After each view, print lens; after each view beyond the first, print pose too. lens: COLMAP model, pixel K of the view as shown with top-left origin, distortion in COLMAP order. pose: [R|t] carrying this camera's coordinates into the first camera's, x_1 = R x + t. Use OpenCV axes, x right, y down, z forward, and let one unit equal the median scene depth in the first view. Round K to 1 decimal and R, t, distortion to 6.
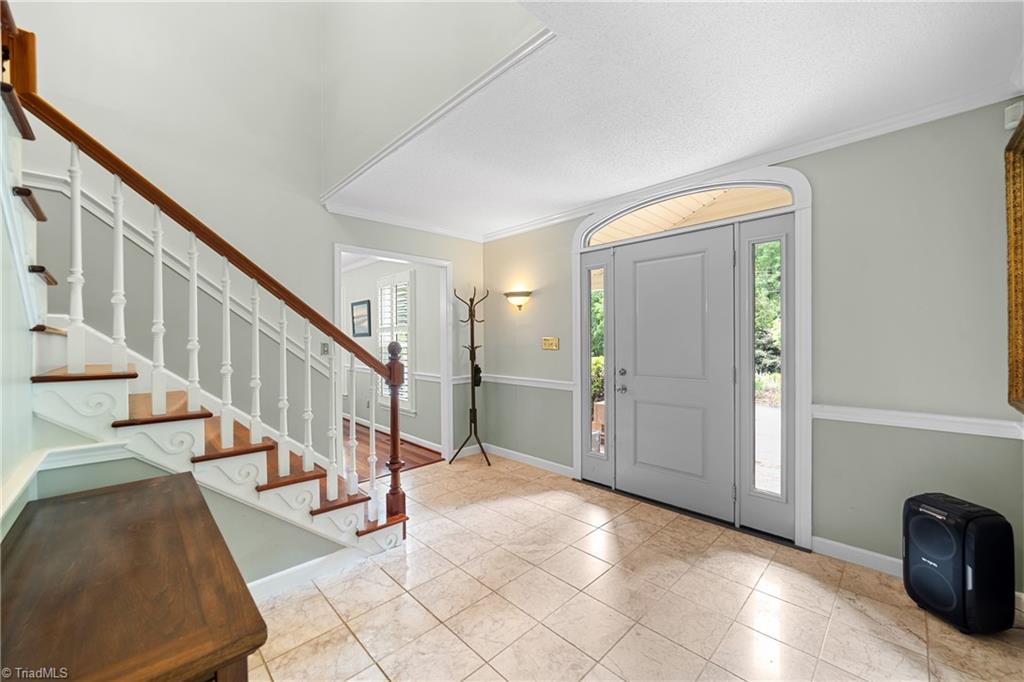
lens RADIAL K [[394.6, 0, 519.2], [0, 394.6, 340.2], [0, 0, 1]] dist [-0.004214, -0.000226]
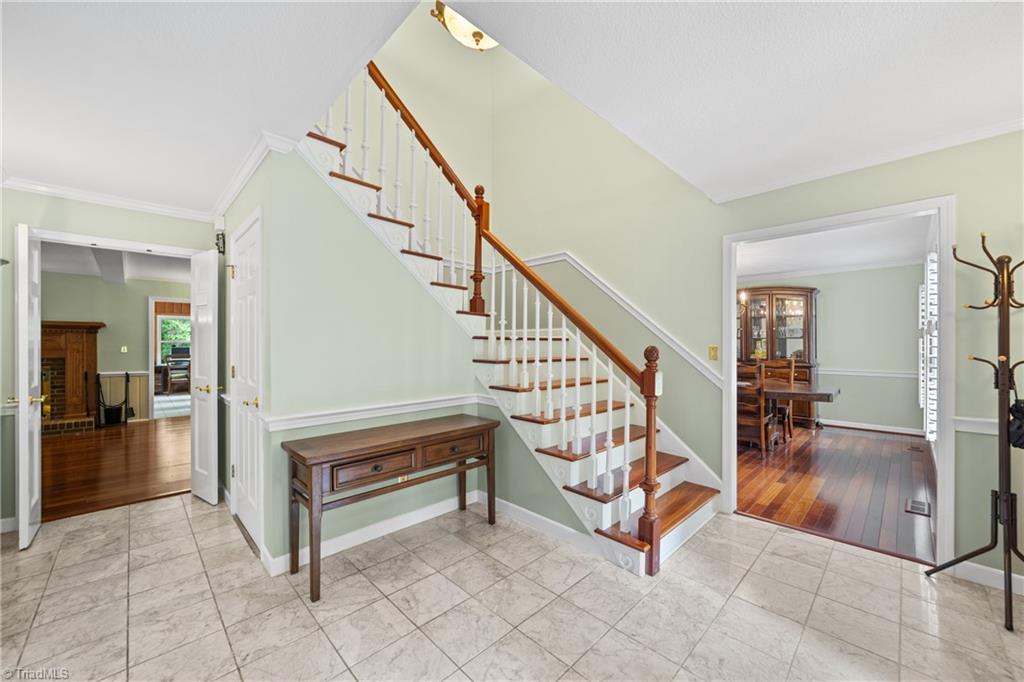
lens RADIAL K [[394.6, 0, 519.2], [0, 394.6, 341.8], [0, 0, 1]] dist [-0.004214, -0.000226]
pose [[0.015791, 0.002636, -0.999872, 0.569054], [-0.005941, 0.999979, 0.002542, -0.005594], [0.999858, 0.005900, 0.015807, 0.704954]]
